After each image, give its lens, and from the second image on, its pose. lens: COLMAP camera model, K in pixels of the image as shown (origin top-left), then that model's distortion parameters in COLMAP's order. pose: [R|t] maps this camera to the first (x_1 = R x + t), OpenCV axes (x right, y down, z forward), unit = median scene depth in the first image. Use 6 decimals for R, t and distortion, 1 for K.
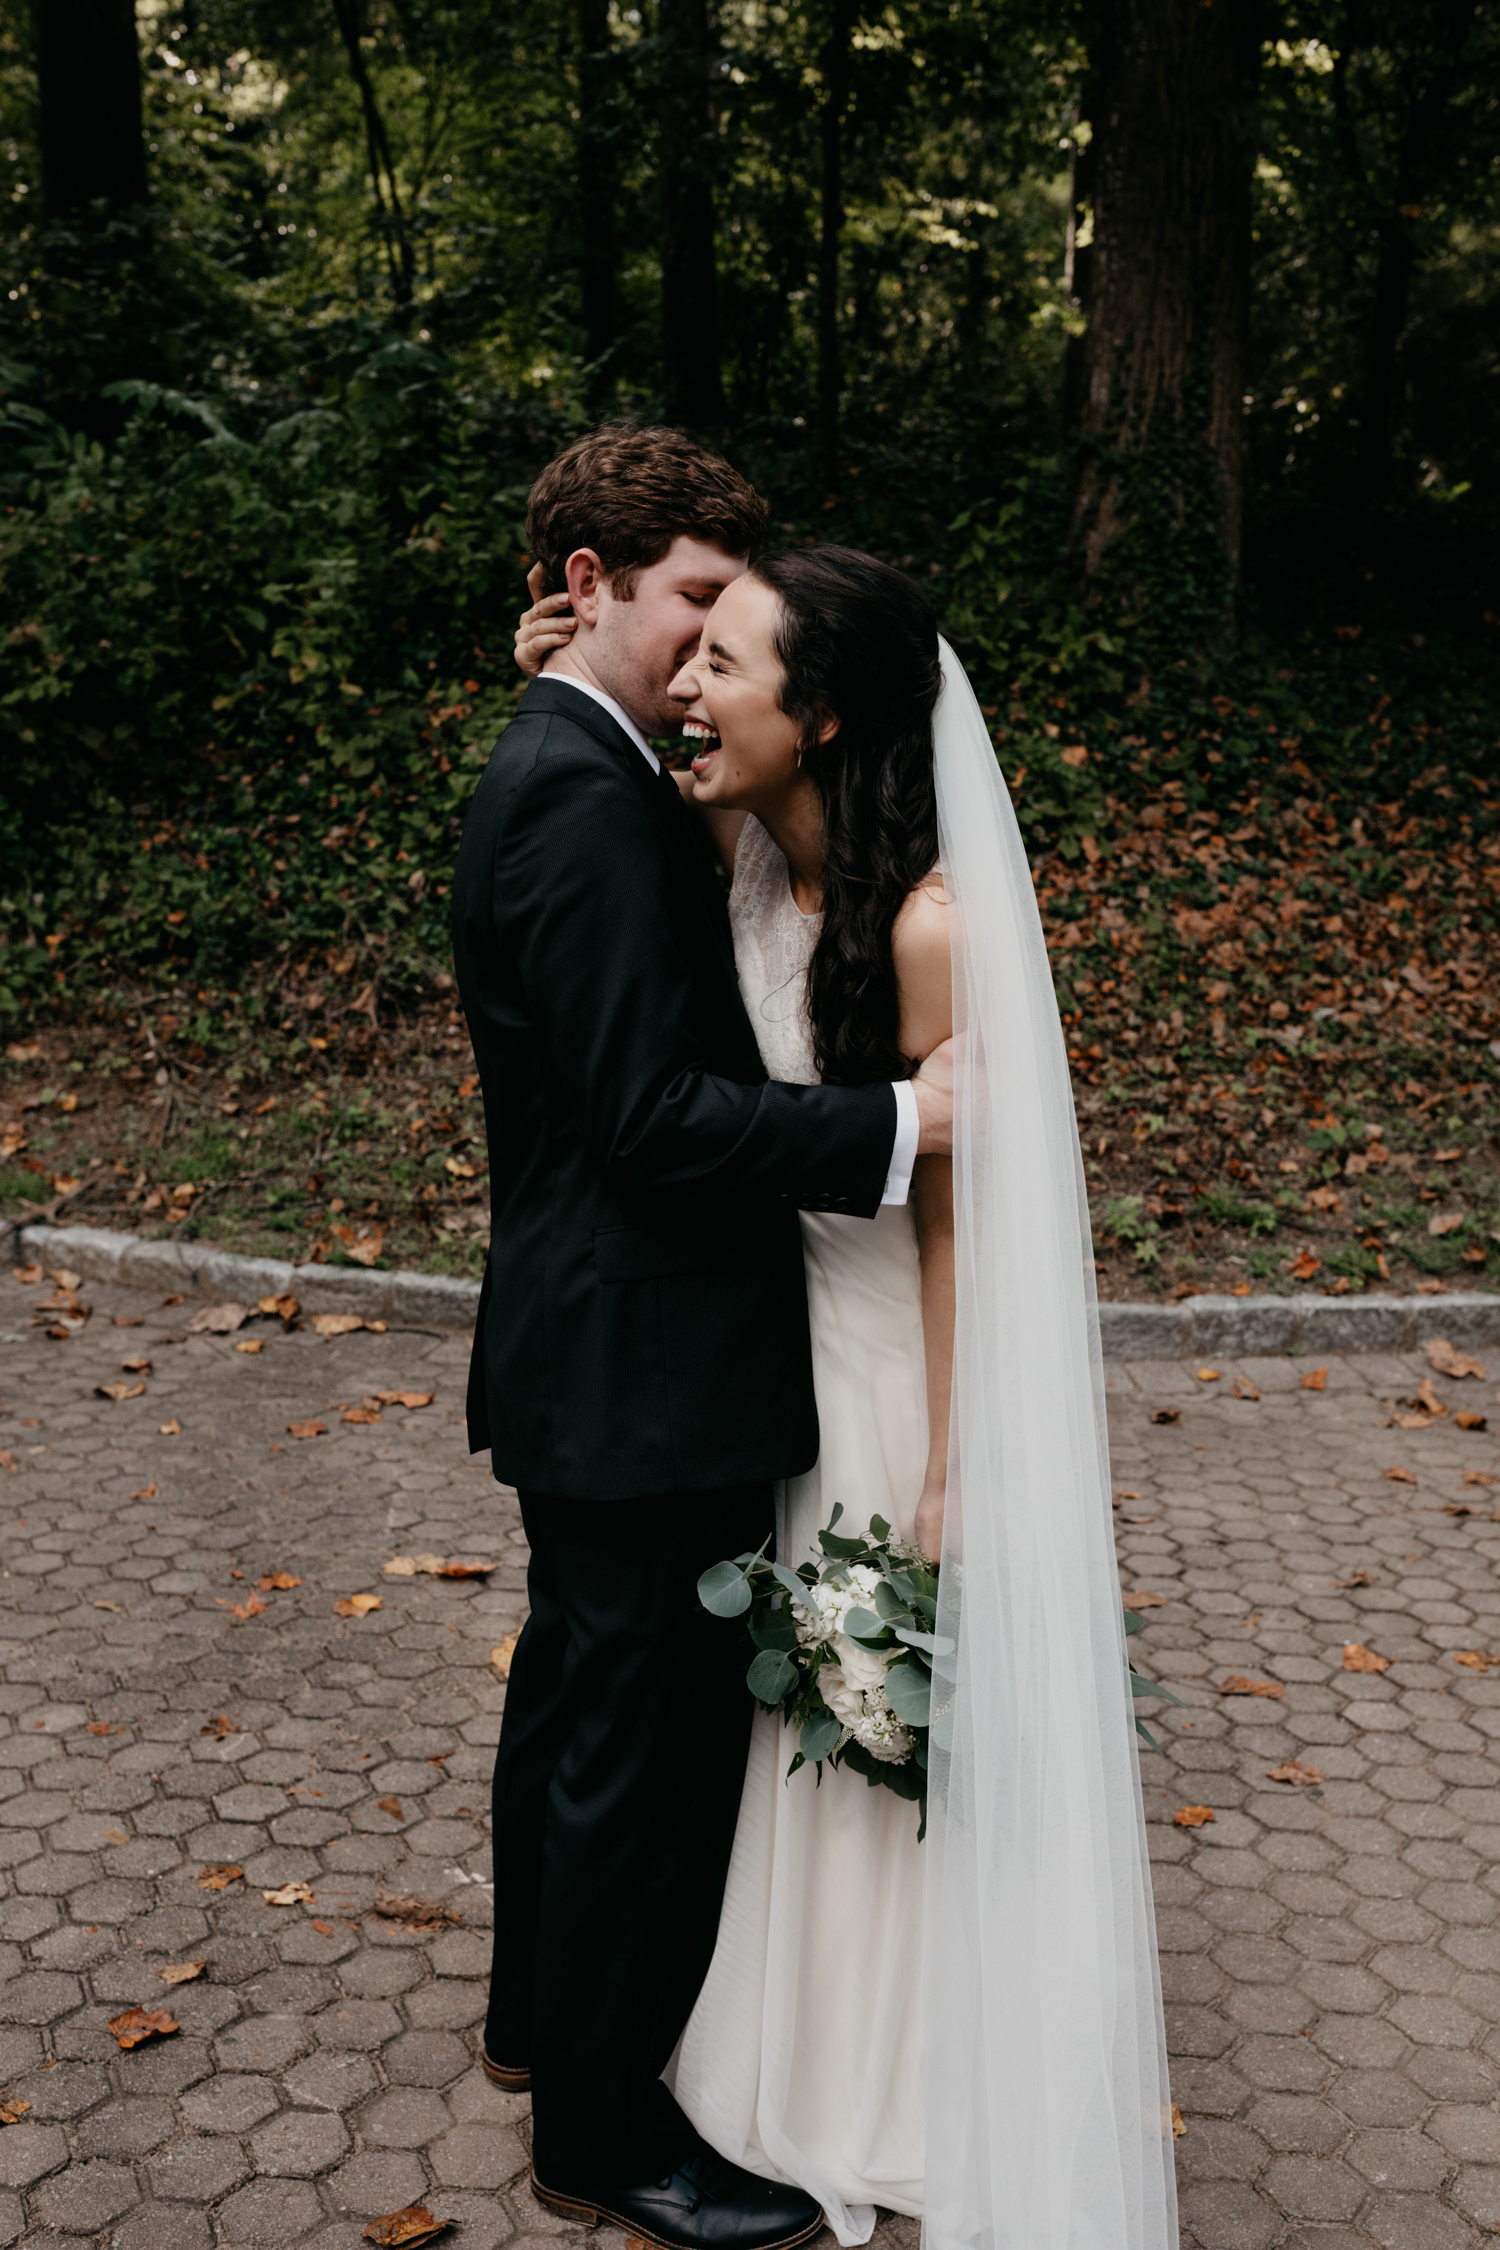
lens RADIAL K [[2149.3, 0, 744.3], [0, 2149.3, 1124.3], [0, 0, 1]] dist [-0.006380, 0.000000]
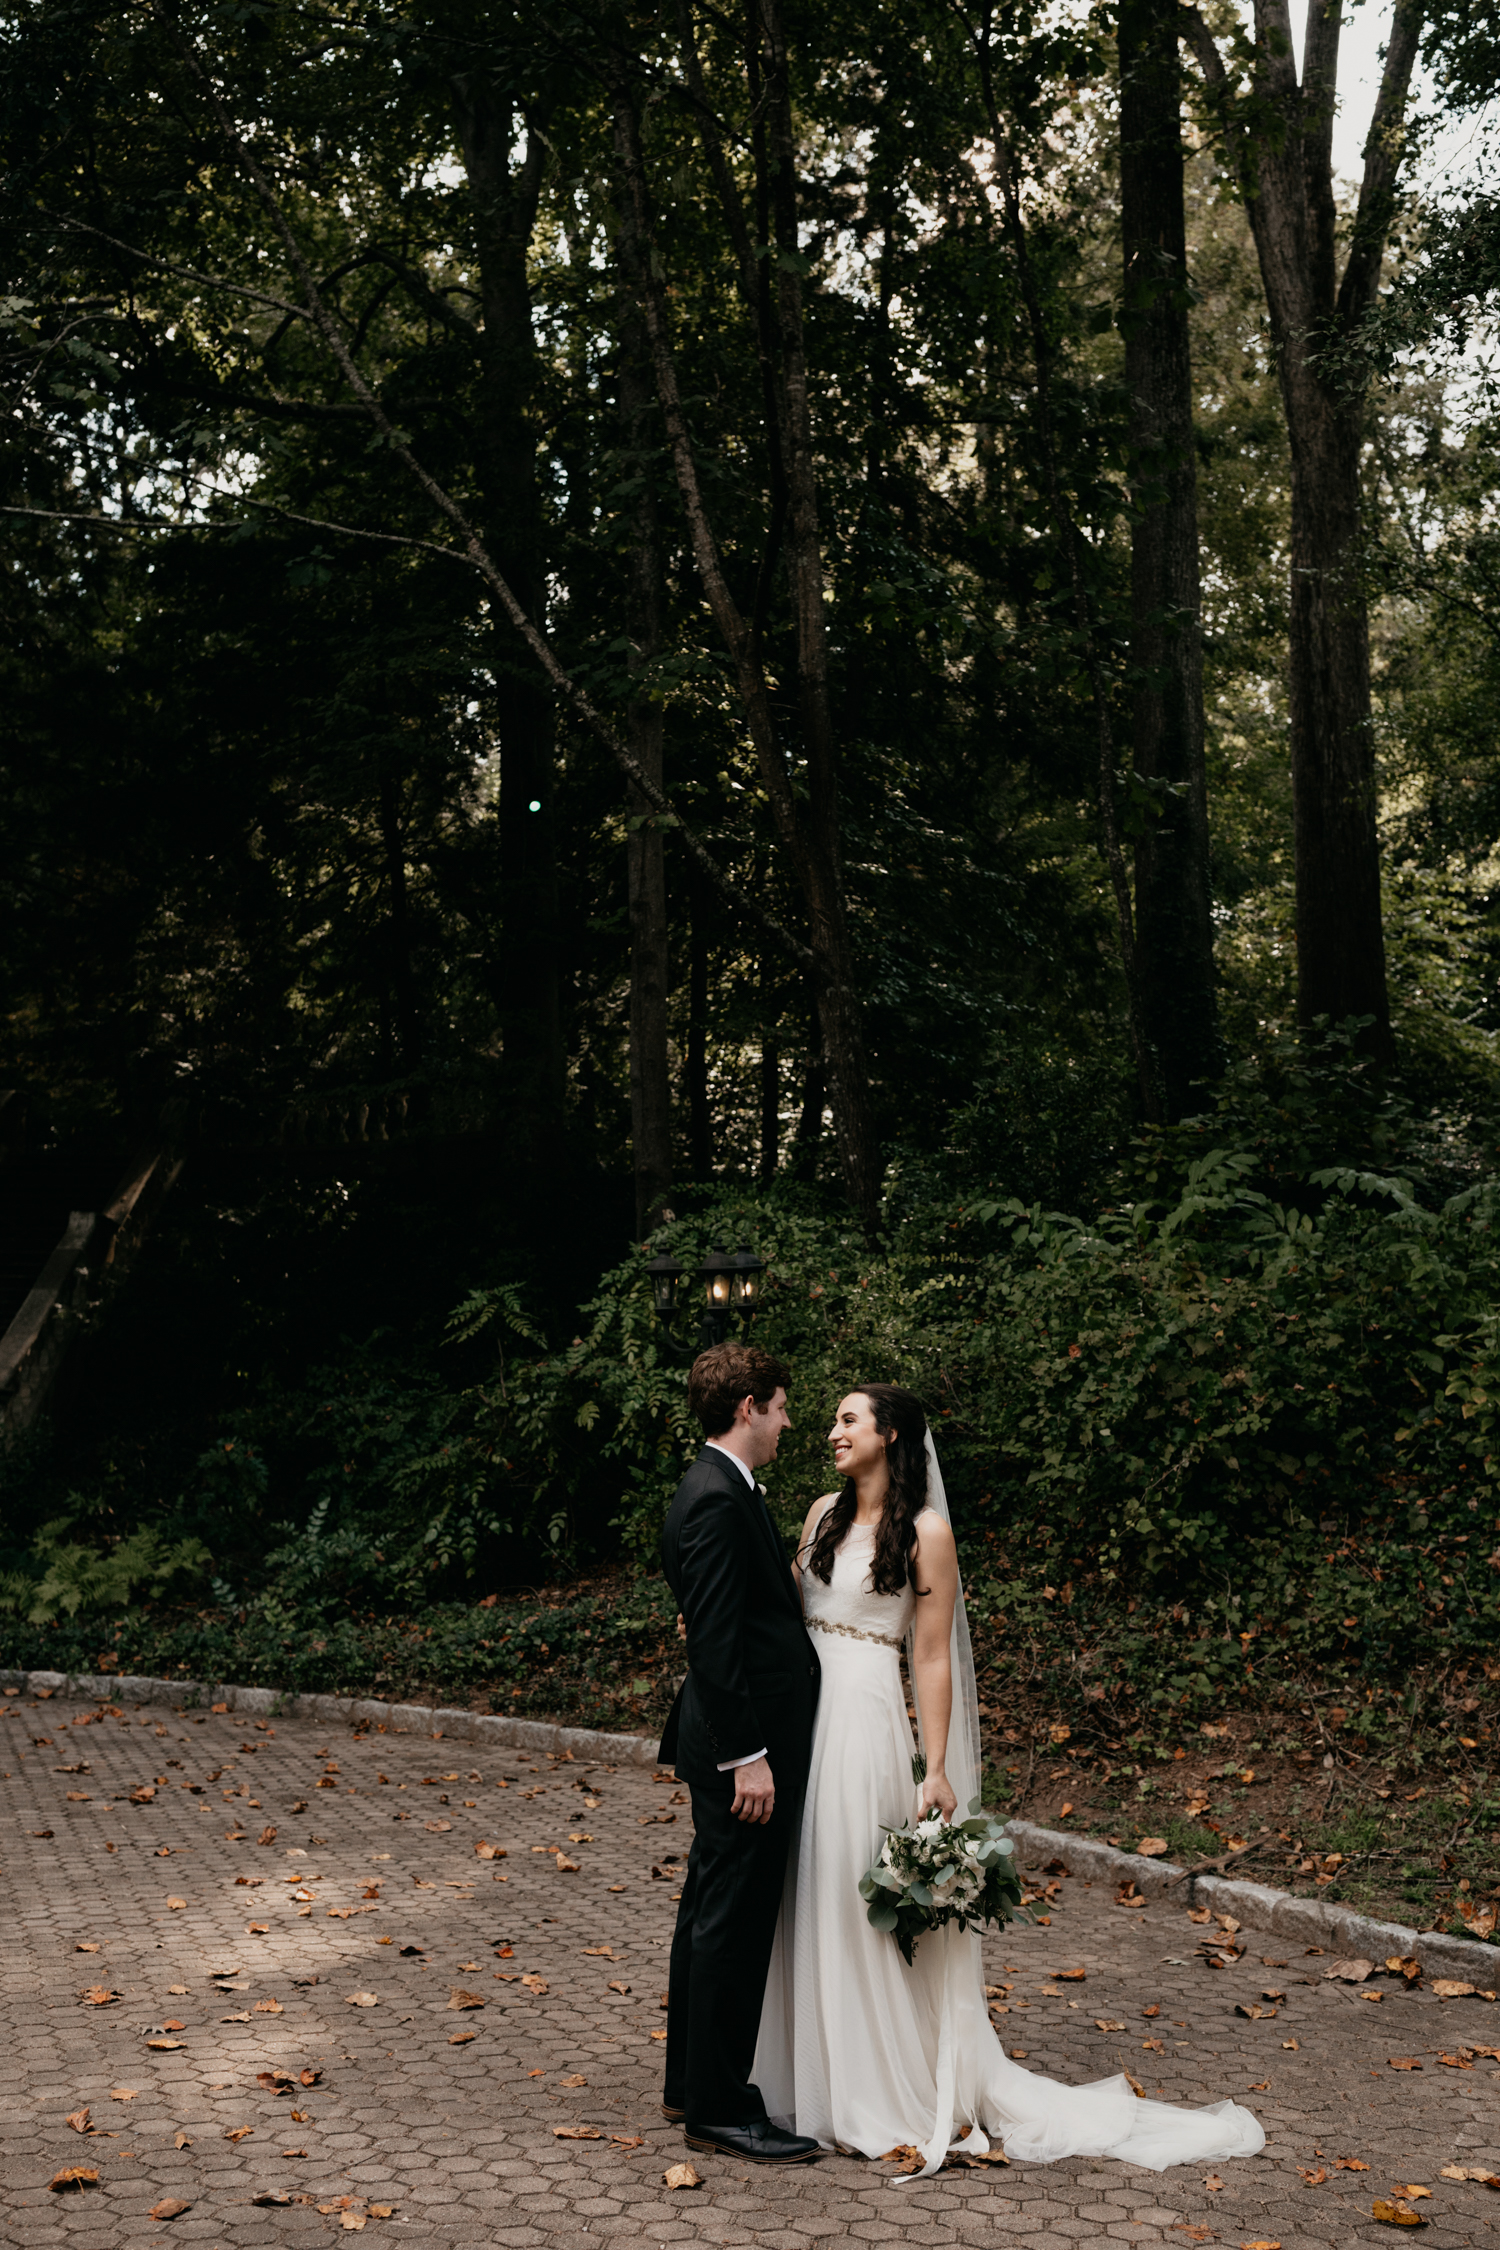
lens RADIAL K [[2149.3, 0, 748.0], [0, 2149.3, 1127.9], [0, 0, 1]] dist [-0.006380, 0.000000]
pose [[0.846056, -0.071263, -0.528309, 0.090023], [-0.102105, 0.951015, -0.291797, 0.020744], [0.523224, 0.300819, 0.797336, -0.167325]]
